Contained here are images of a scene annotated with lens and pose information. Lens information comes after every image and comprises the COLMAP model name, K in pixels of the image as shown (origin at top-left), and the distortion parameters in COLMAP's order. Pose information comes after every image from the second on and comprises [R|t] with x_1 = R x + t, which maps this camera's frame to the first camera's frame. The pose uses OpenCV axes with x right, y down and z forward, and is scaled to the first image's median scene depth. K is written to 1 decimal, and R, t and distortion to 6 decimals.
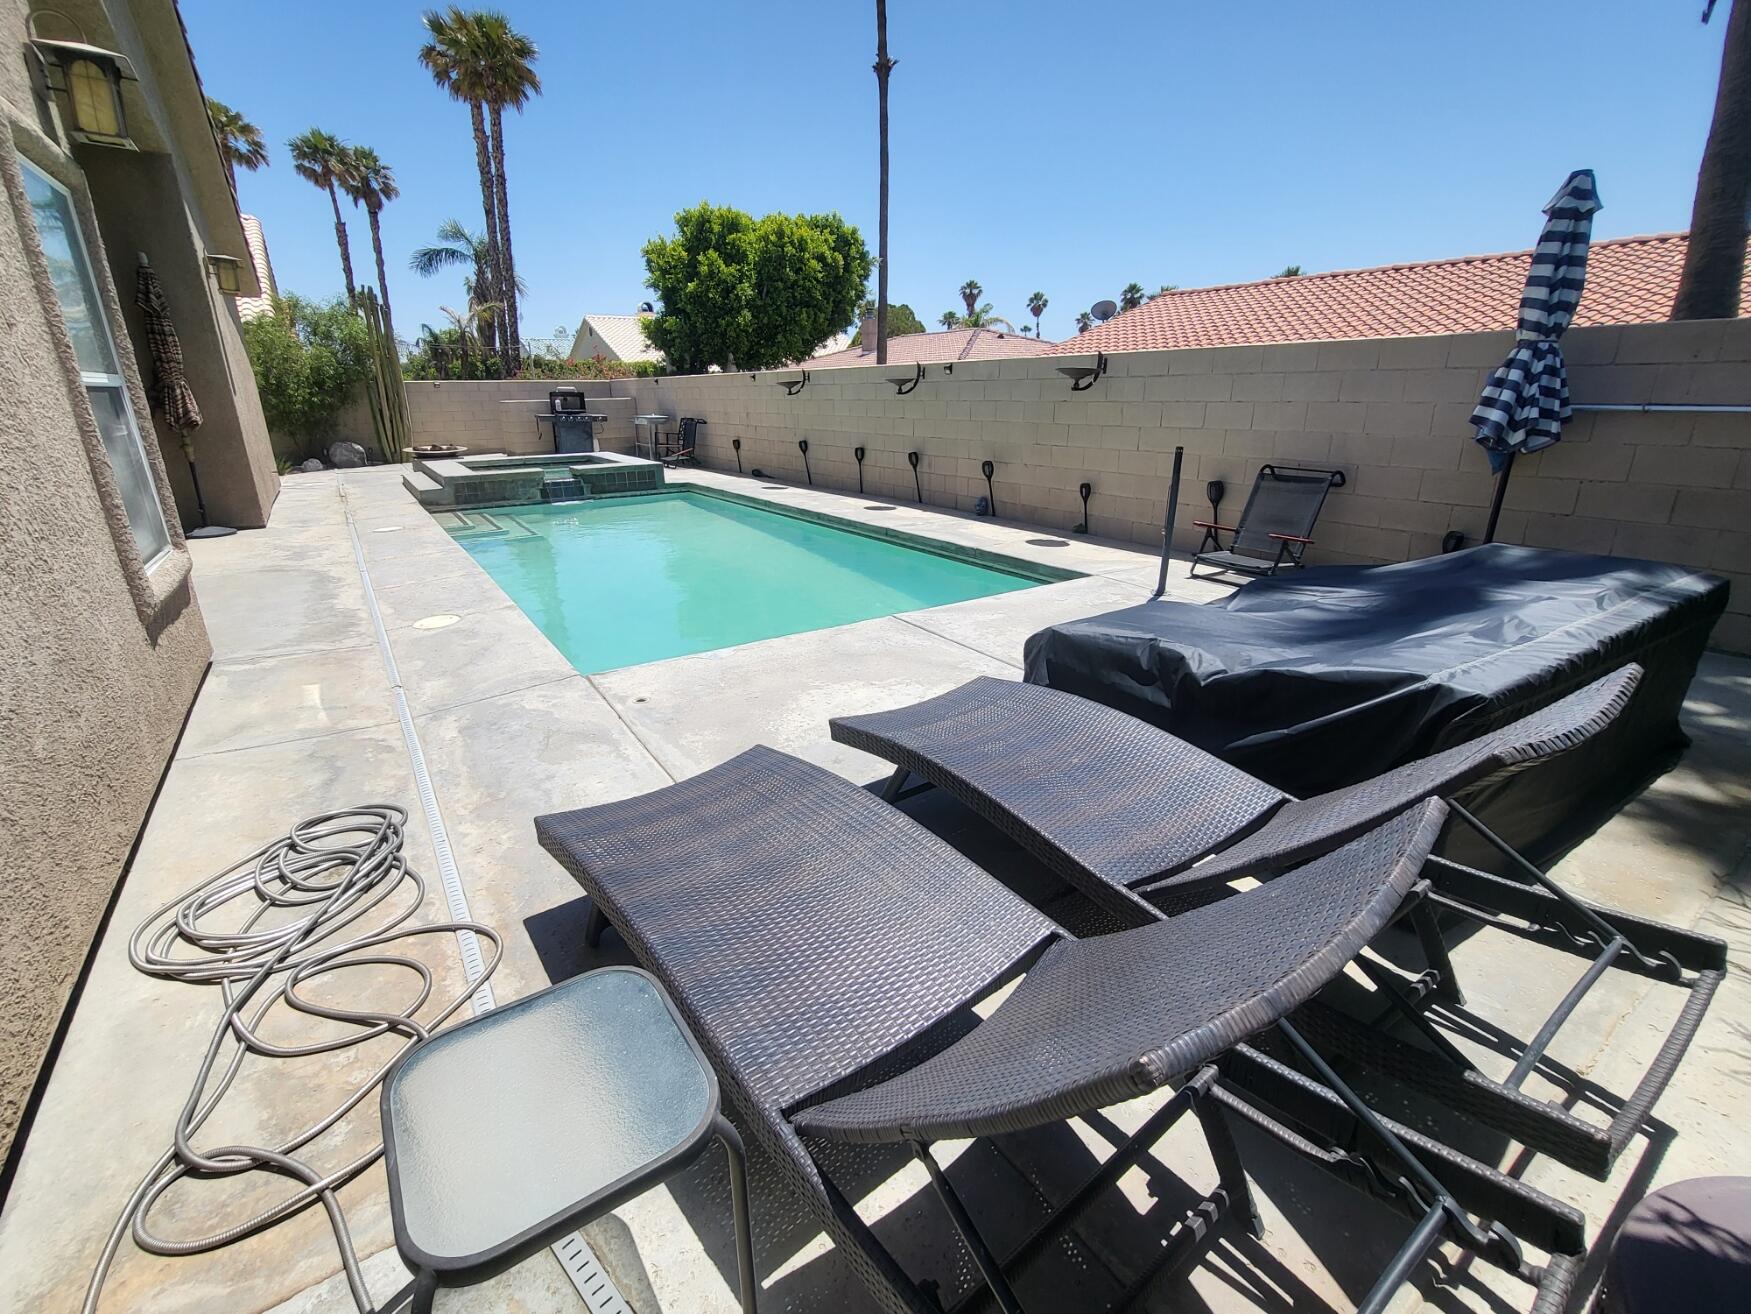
lens RADIAL K [[796.0, 0, 869.3], [0, 796.0, 654.6], [0, 0, 1]] dist [-0.002672, -0.002203]
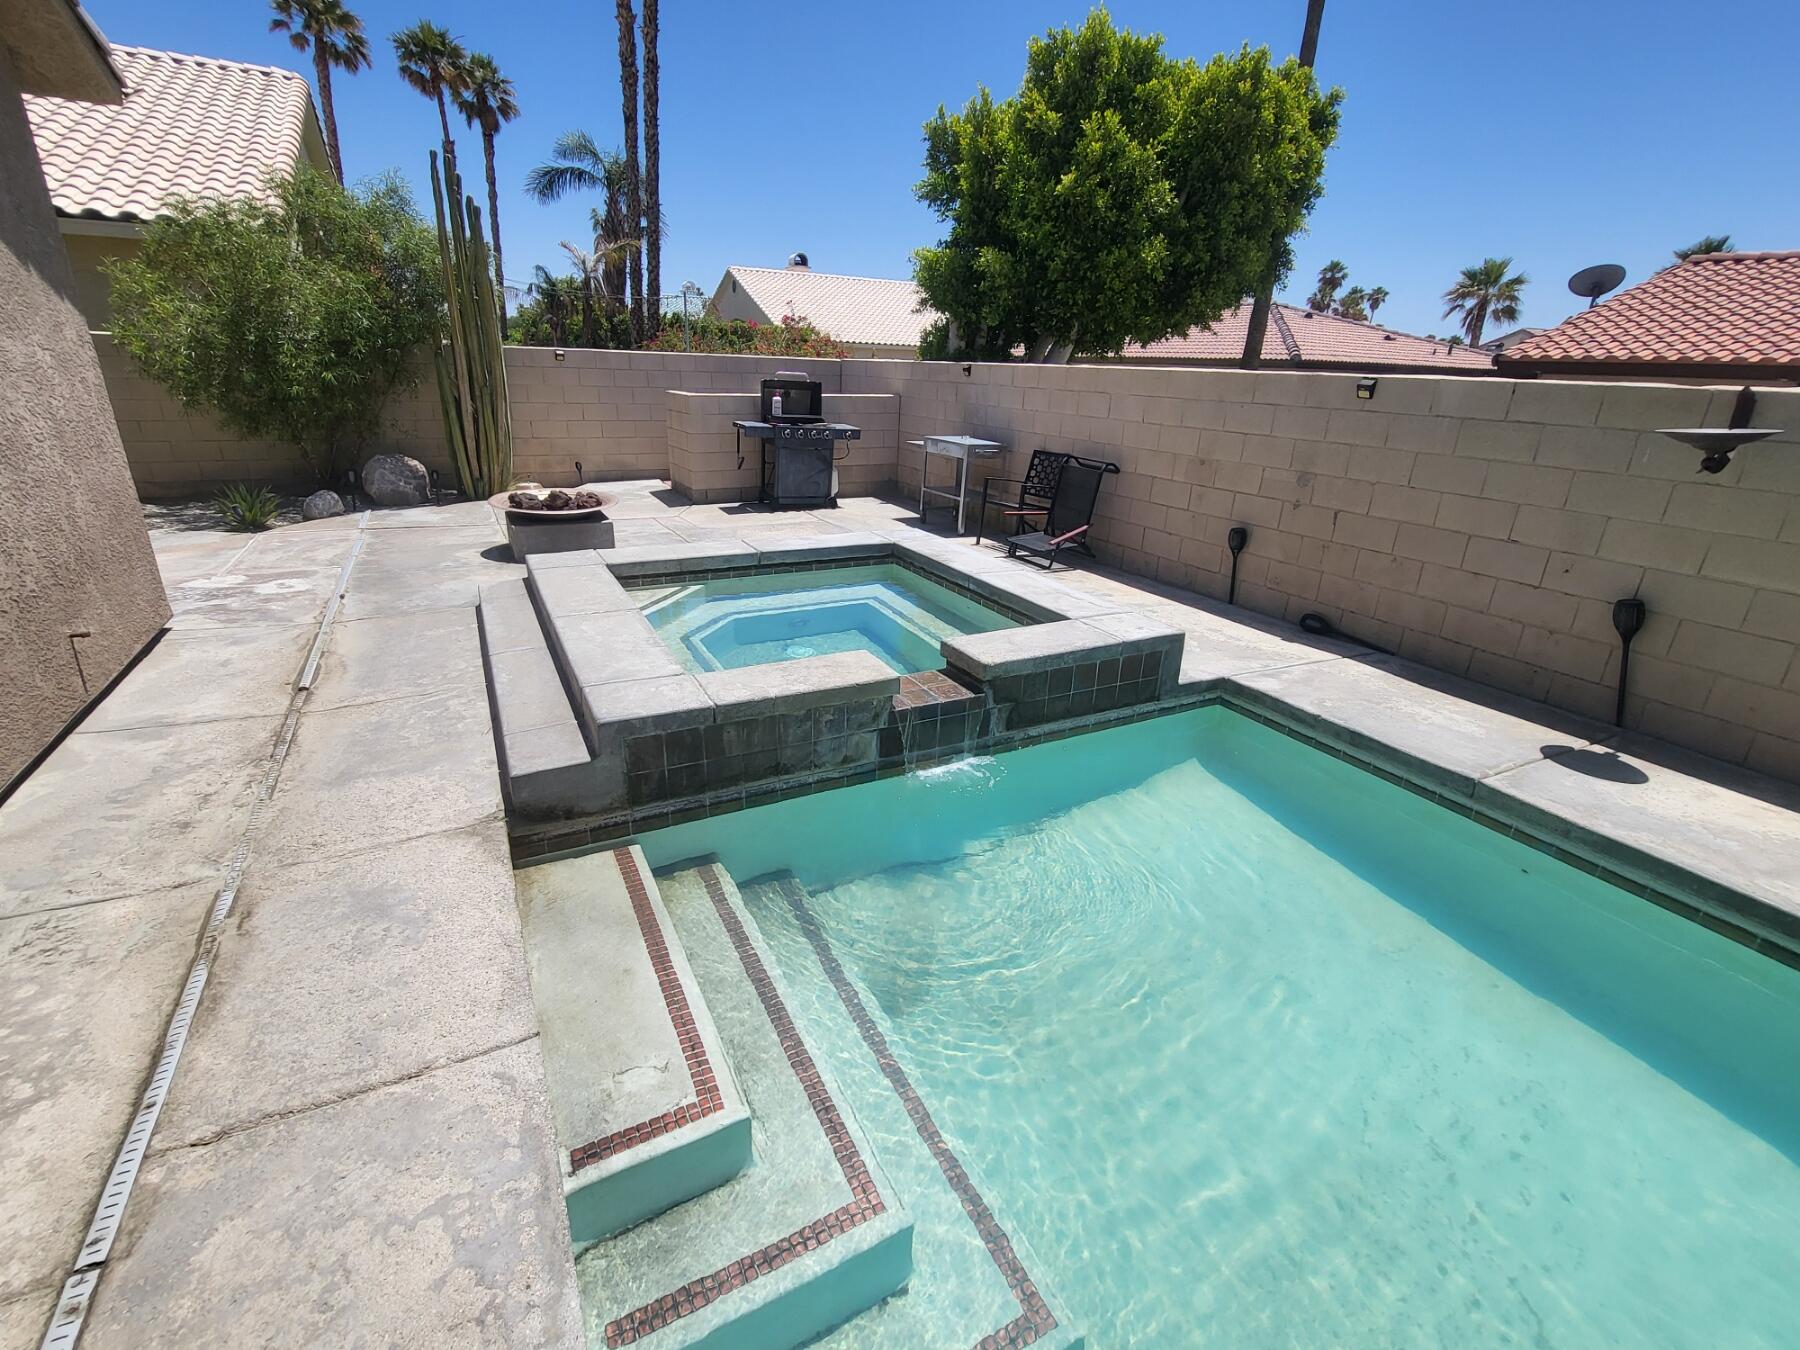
lens RADIAL K [[818.3, 0, 887.4], [0, 818.3, 675.8], [0, 0, 1]] dist [-0.002672, -0.002203]
pose [[0.993371, 0.081150, -0.081419, -0.124870], [-0.077699, 0.995974, 0.044697, -0.079094], [0.084718, -0.038075, 0.995677, 0.219130]]
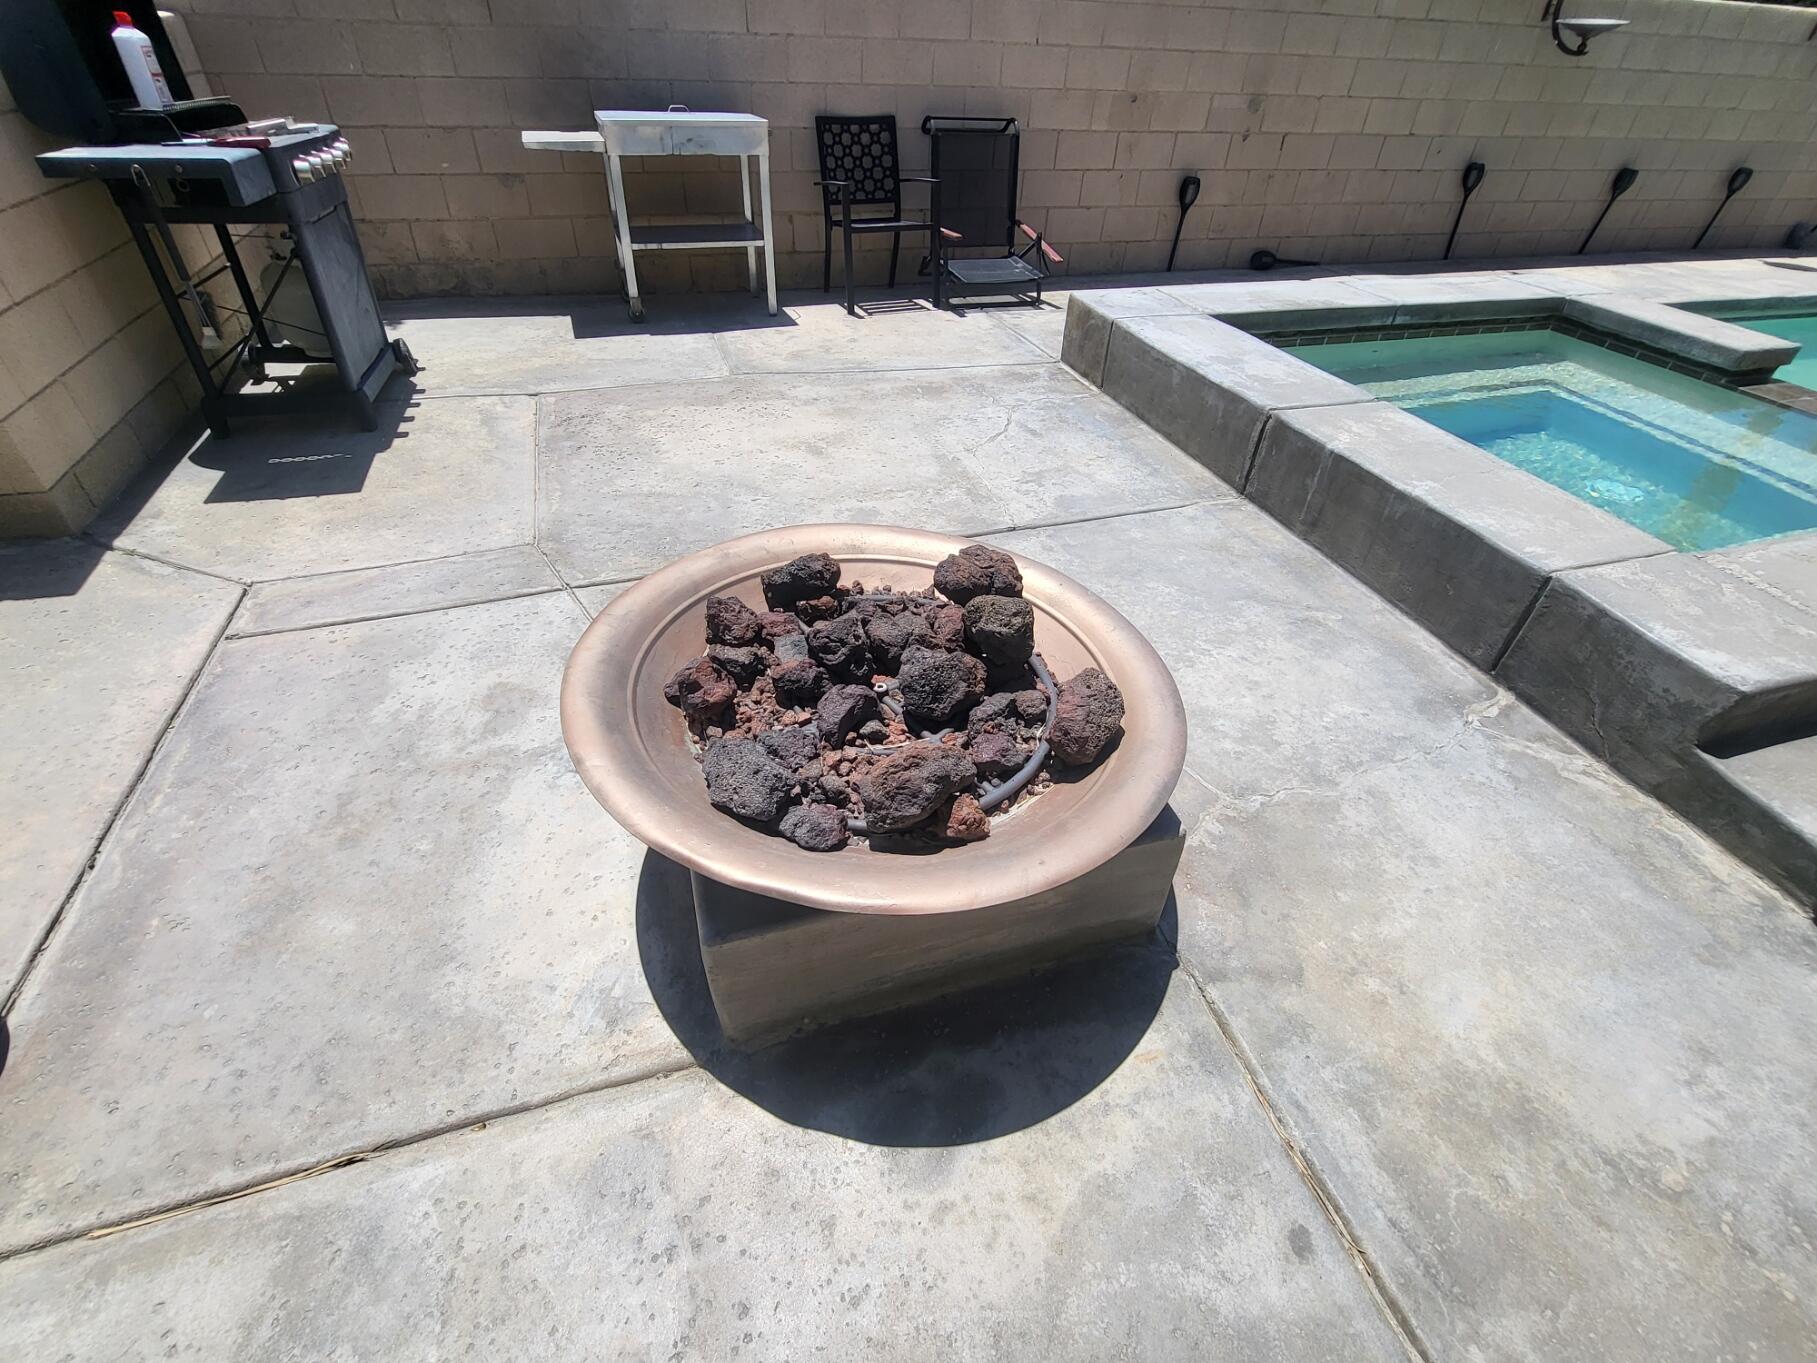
lens RADIAL K [[826.0, 0, 891.9], [0, 826.0, 682.9], [0, 0, 1]] dist [-0.002672, -0.002203]
pose [[0.278016, -0.583923, 0.762720, -0.343536], [0.269061, 0.809576, 0.521721, -0.158785], [-0.922124, 0.060171, 0.382186, 0.512936]]
